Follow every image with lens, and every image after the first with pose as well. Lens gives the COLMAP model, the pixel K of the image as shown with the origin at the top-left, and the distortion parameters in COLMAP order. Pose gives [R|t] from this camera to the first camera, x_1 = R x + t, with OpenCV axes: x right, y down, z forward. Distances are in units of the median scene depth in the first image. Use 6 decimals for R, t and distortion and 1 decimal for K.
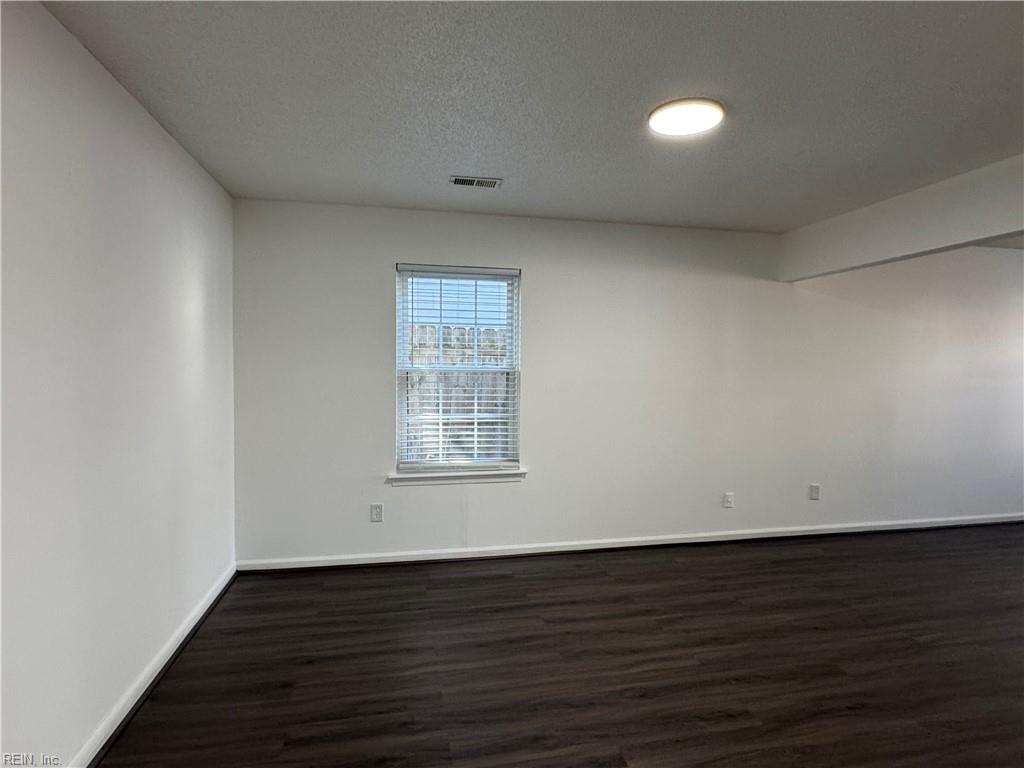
lens RADIAL K [[543.0, 0, 516.8], [0, 543.0, 384.4], [0, 0, 1]] dist [0.002643, -0.001598]
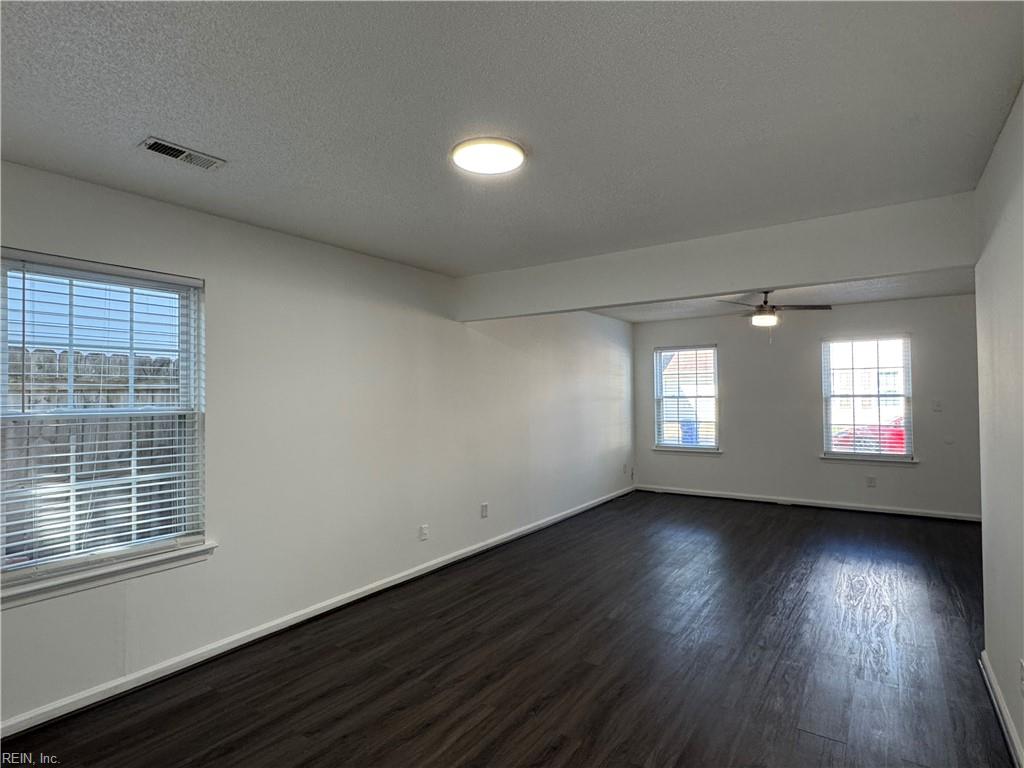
lens RADIAL K [[543.0, 0, 508.7], [0, 543.0, 385.8], [0, 0, 1]] dist [0.002643, -0.001598]
pose [[0.732394, -0.004325, 0.680867, -0.205200], [0.038541, 0.998640, -0.035115, -0.019888], [-0.679789, 0.051959, 0.731564, 0.159485]]
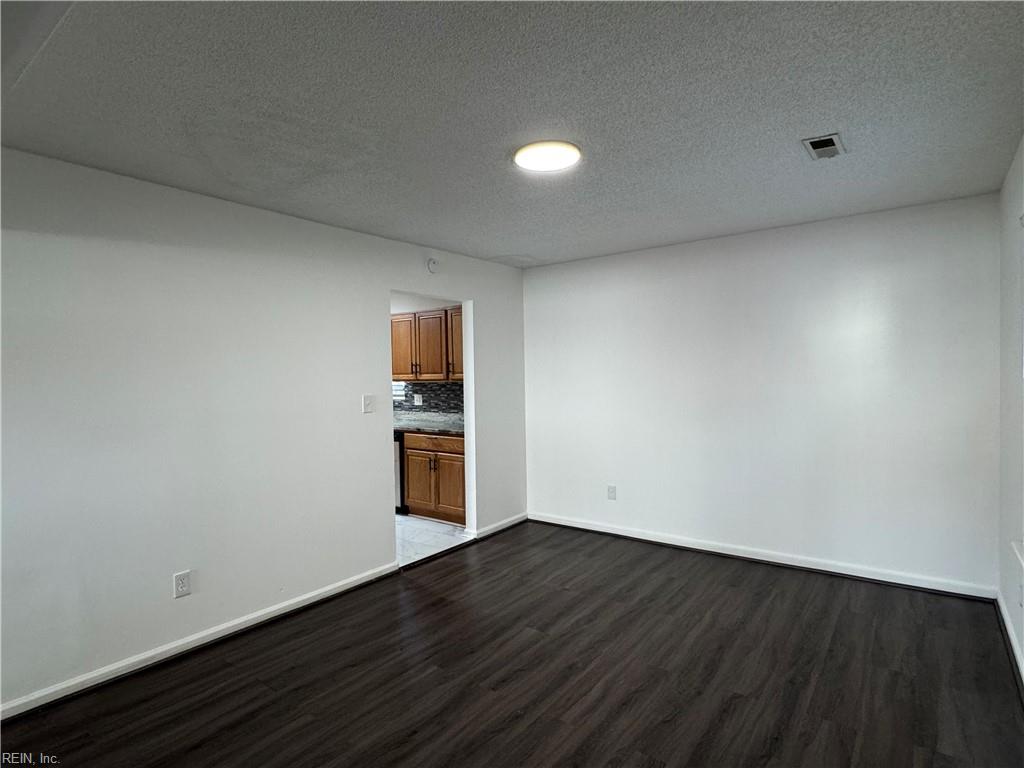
lens RADIAL K [[543.0, 0, 509.9], [0, 543.0, 382.4], [0, 0, 1]] dist [0.002643, -0.001598]
pose [[-0.760308, 0.017929, -0.649315, 0.645279], [-0.003859, 0.999477, 0.032117, -0.043613], [0.649551, 0.026925, -0.759841, 1.072403]]
